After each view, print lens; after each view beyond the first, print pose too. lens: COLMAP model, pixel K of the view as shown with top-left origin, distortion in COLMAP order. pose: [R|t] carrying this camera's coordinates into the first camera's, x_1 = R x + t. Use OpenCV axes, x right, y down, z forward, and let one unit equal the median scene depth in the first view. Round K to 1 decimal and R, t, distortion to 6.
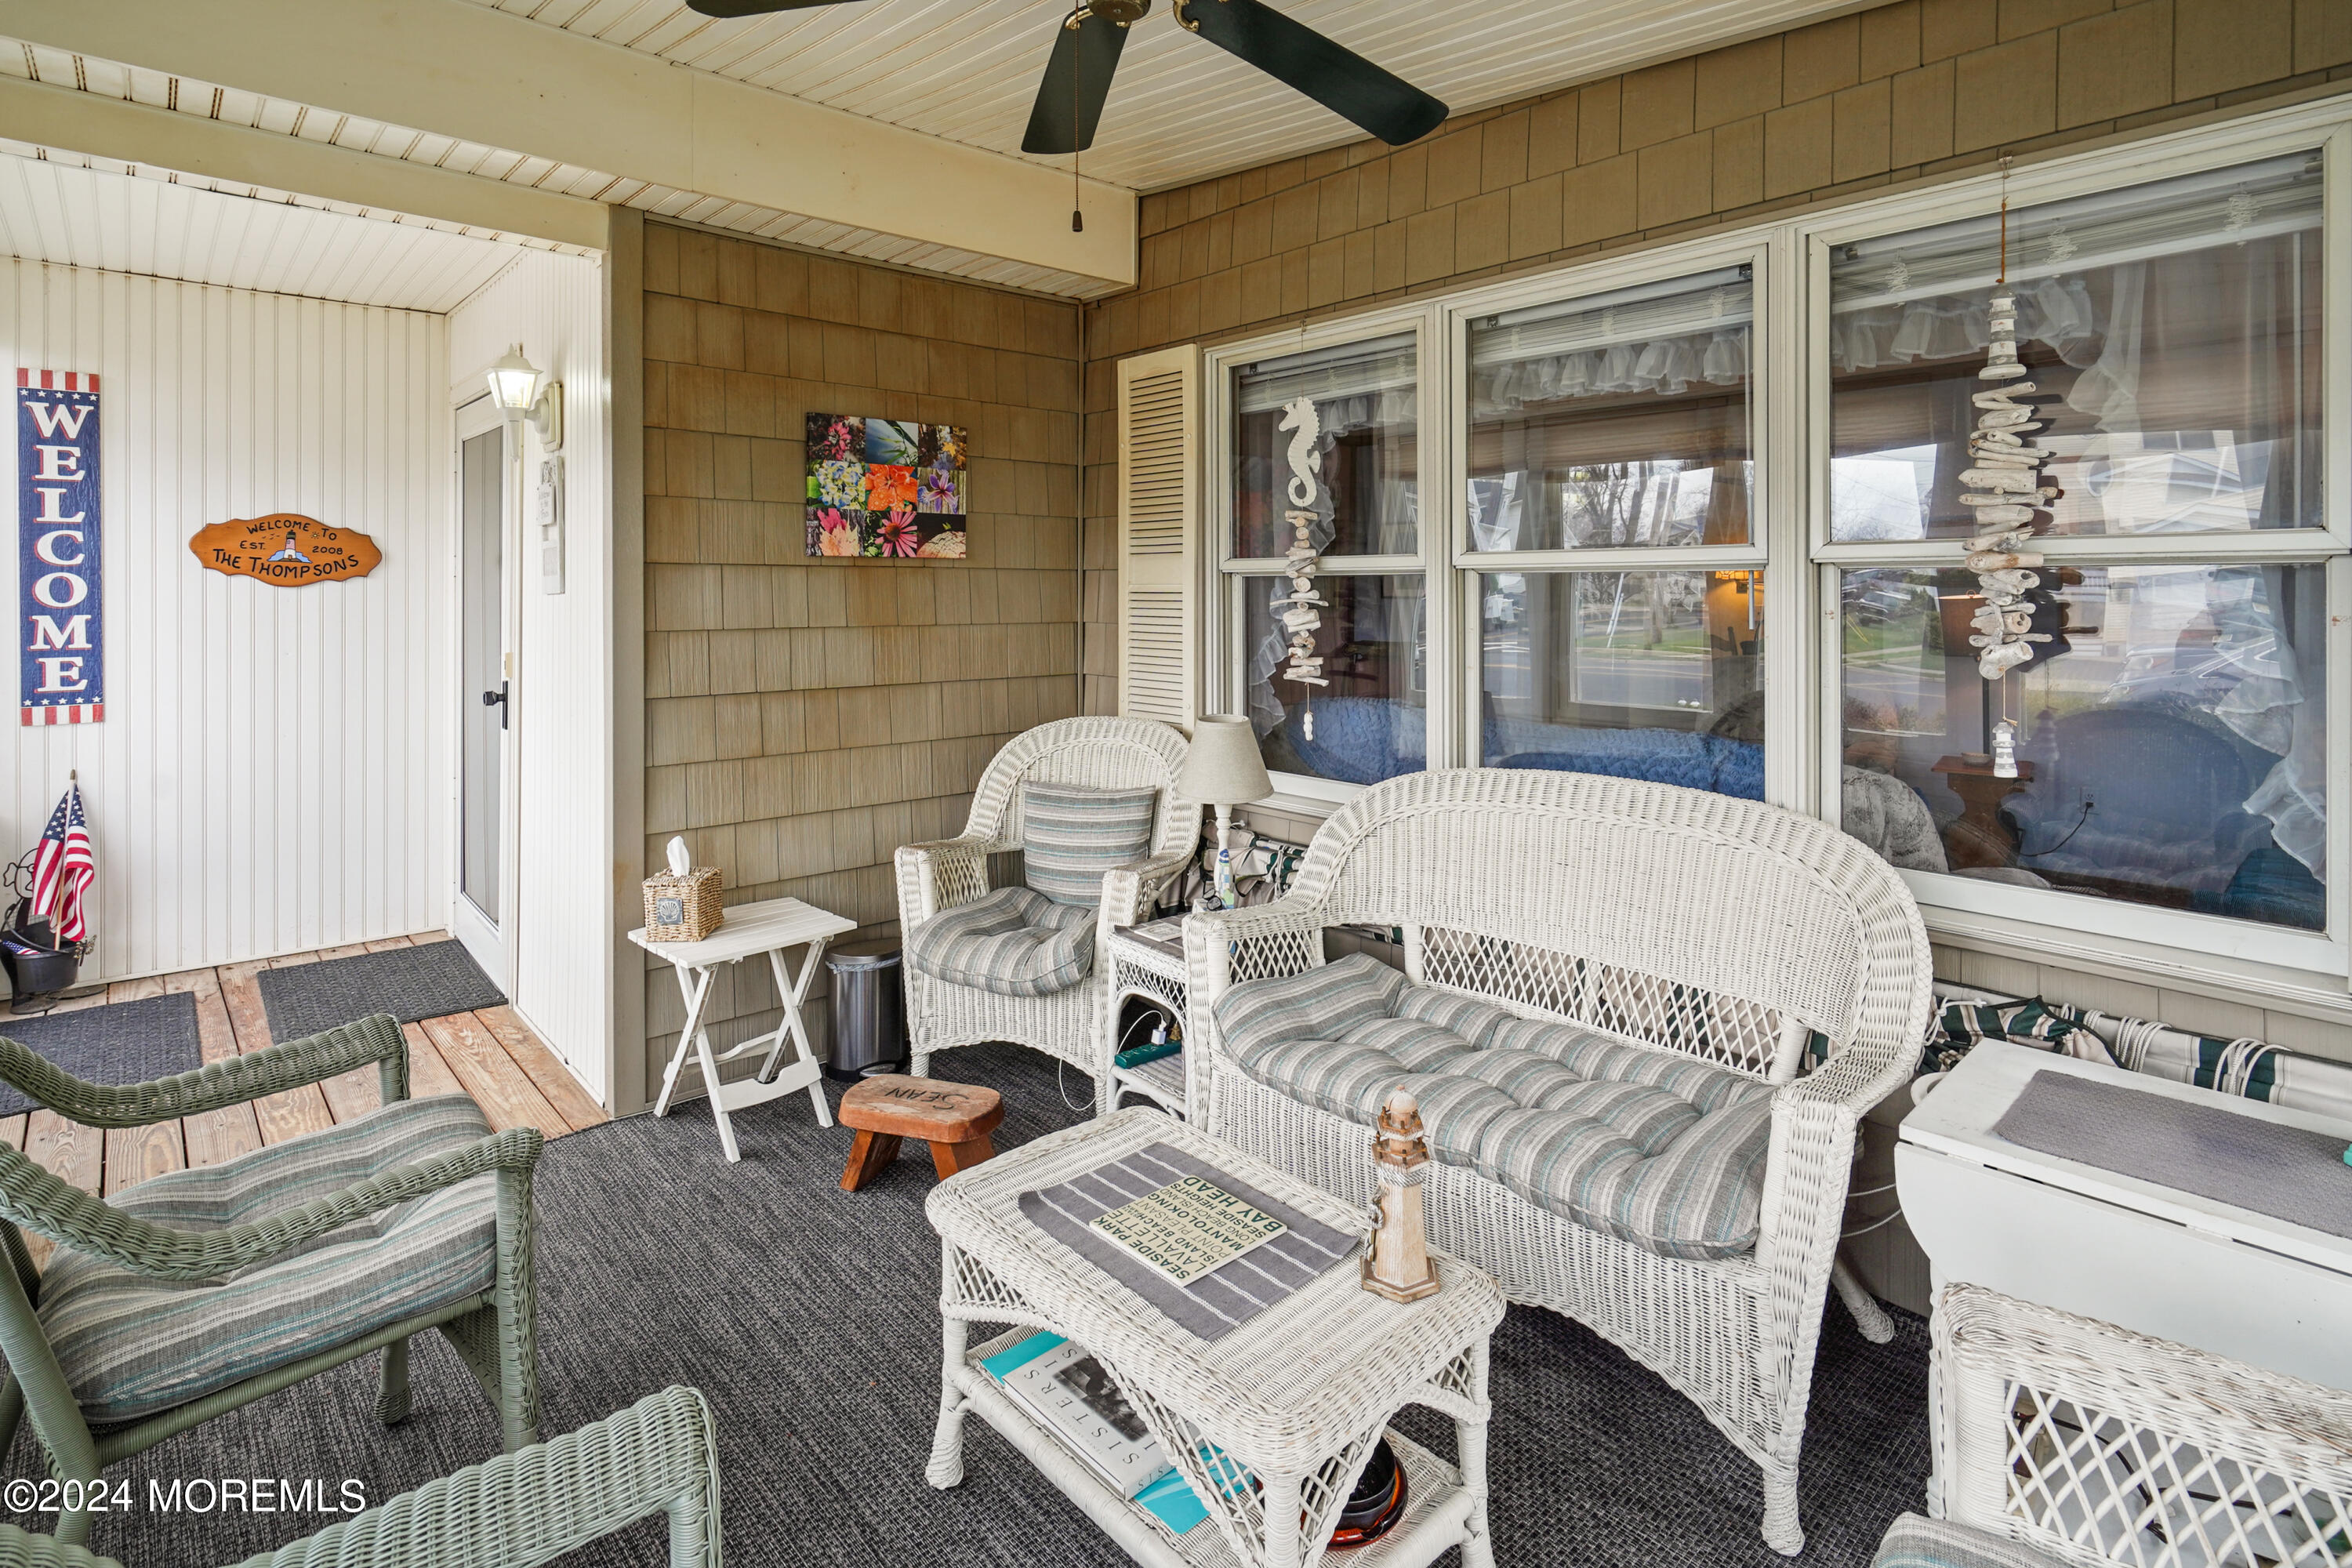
lens RADIAL K [[1159.3, 0, 1164.7], [0, 1159.3, 778.2], [0, 0, 1]] dist [0.000761, 0.000722]
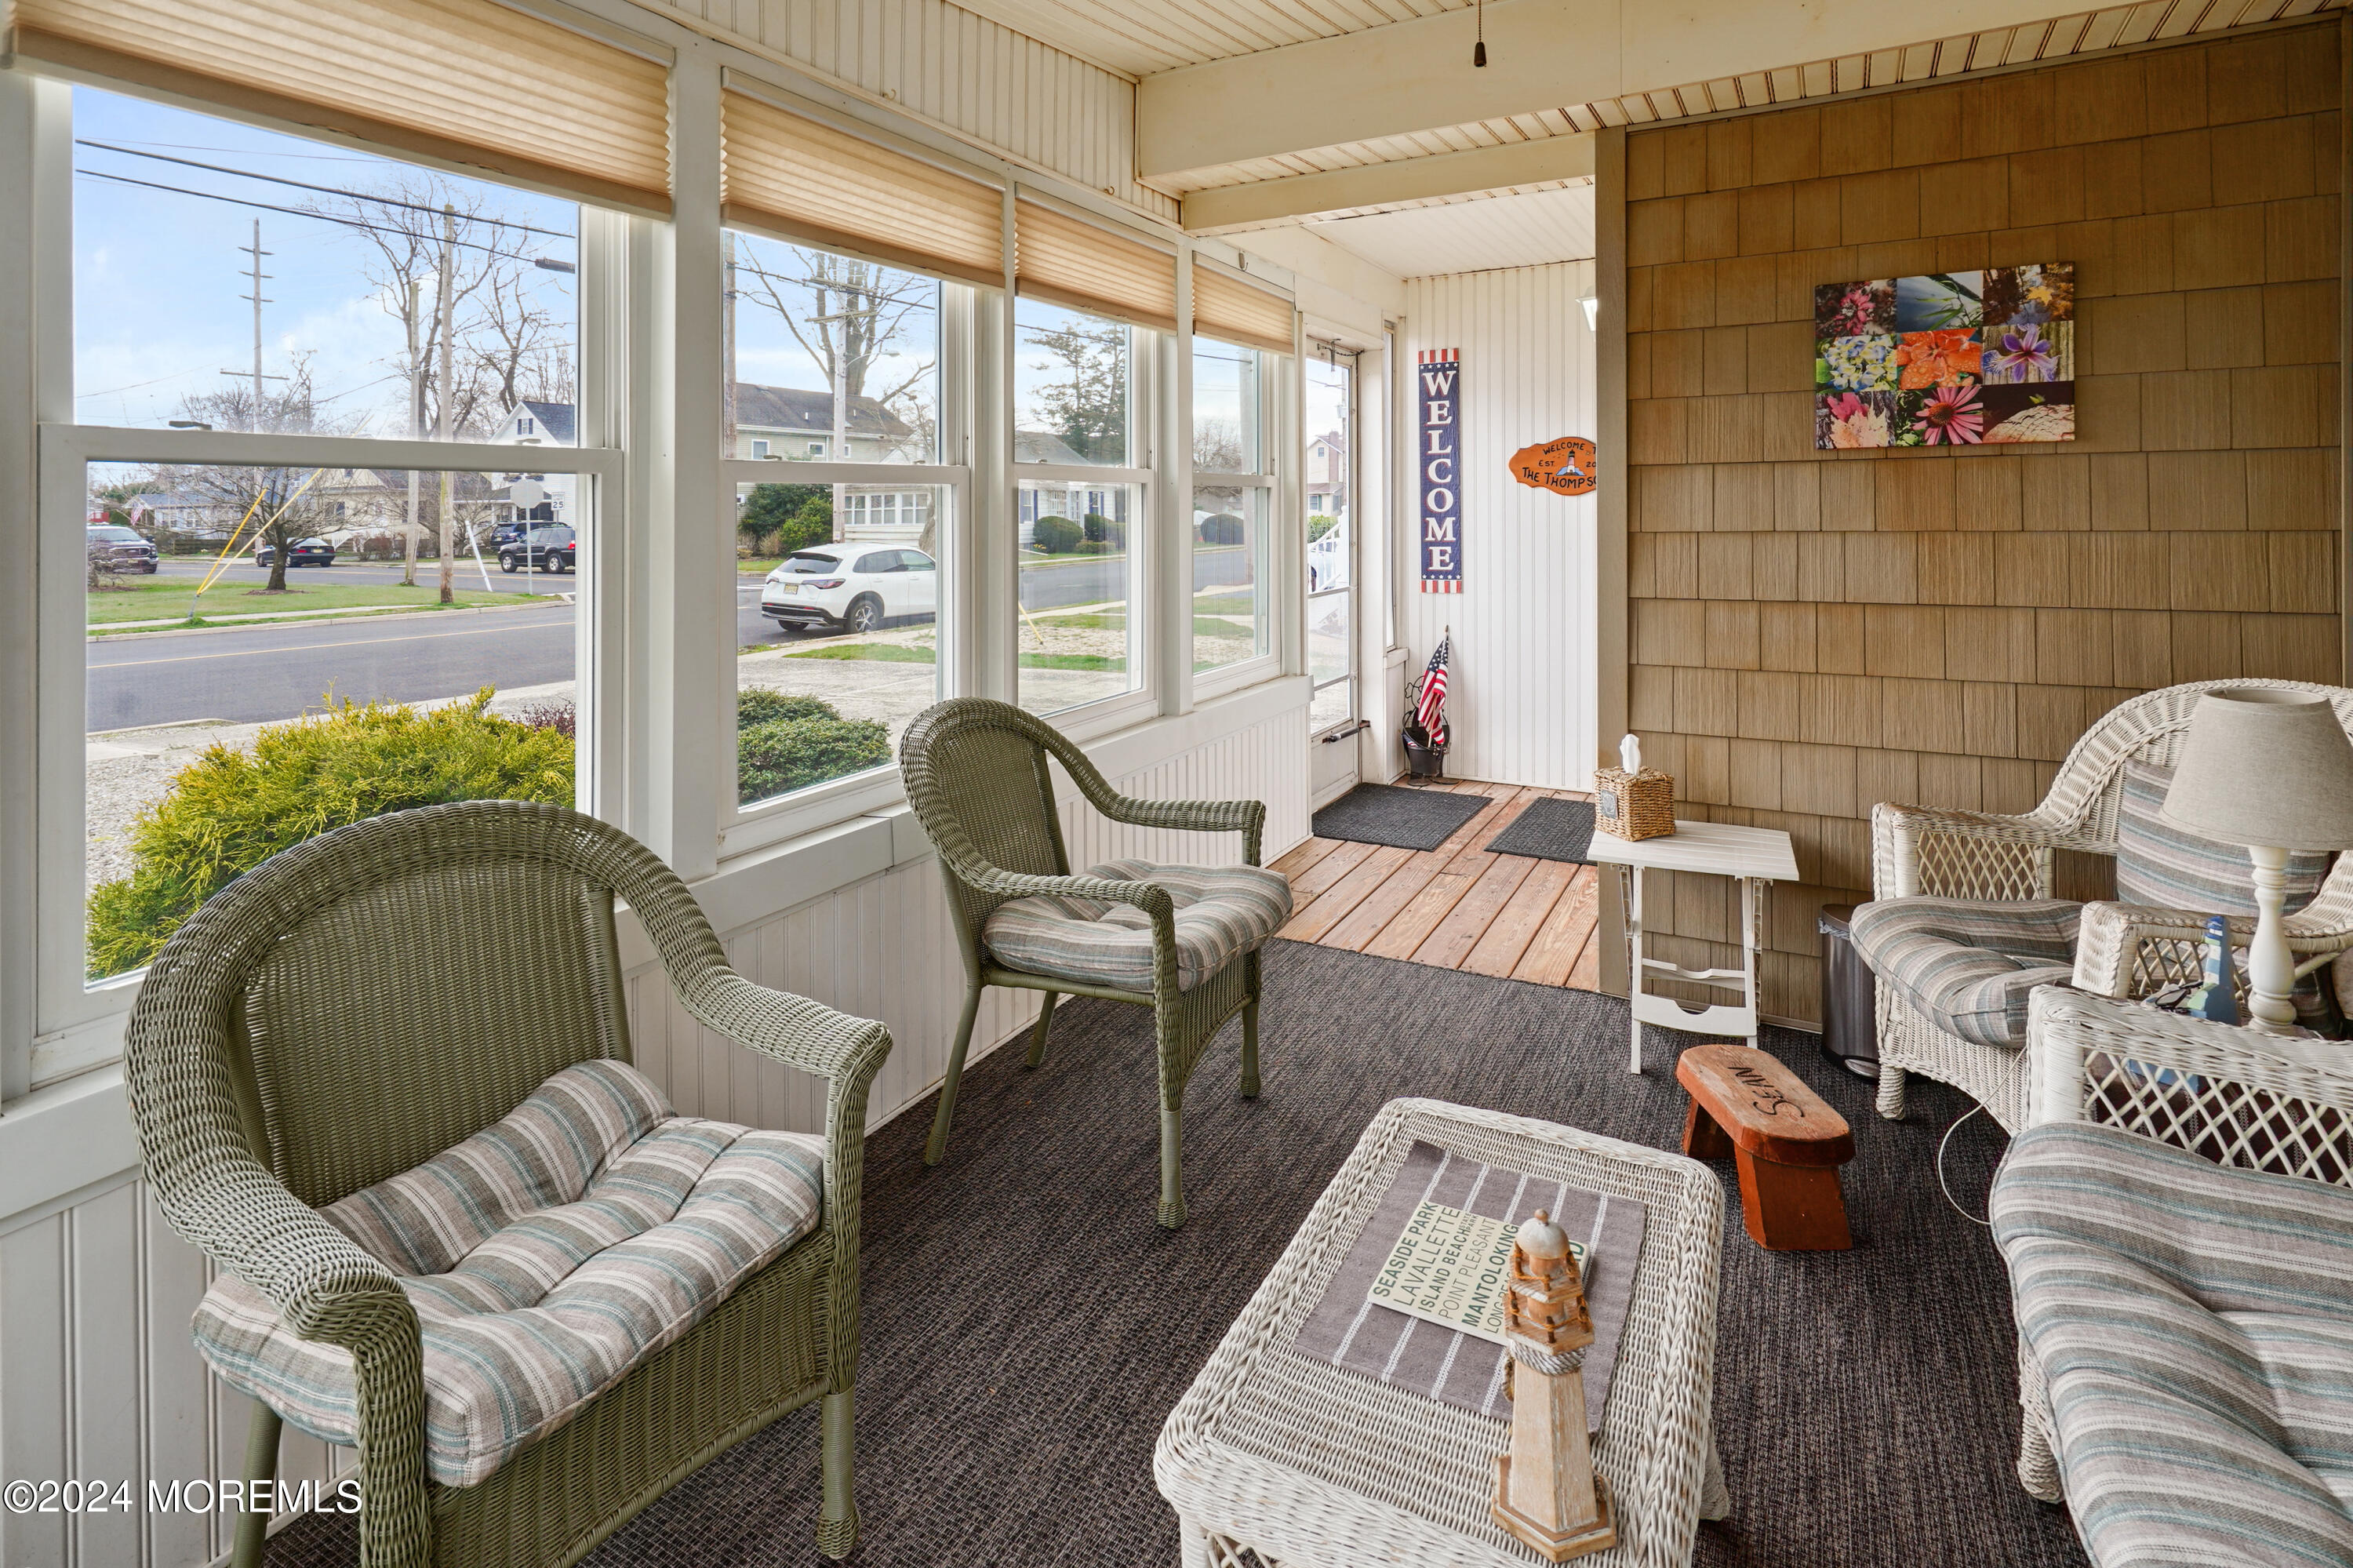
lens RADIAL K [[1120.7, 0, 1173.6], [0, 1120.7, 662.1], [0, 0, 1]] dist [-0.000052, -0.000045]
pose [[0.356982, 0.121145, -0.926222, 0.270728], [-0.135668, 0.987765, 0.076906, -0.026886], [0.924207, 0.098205, 0.369050, 0.212045]]
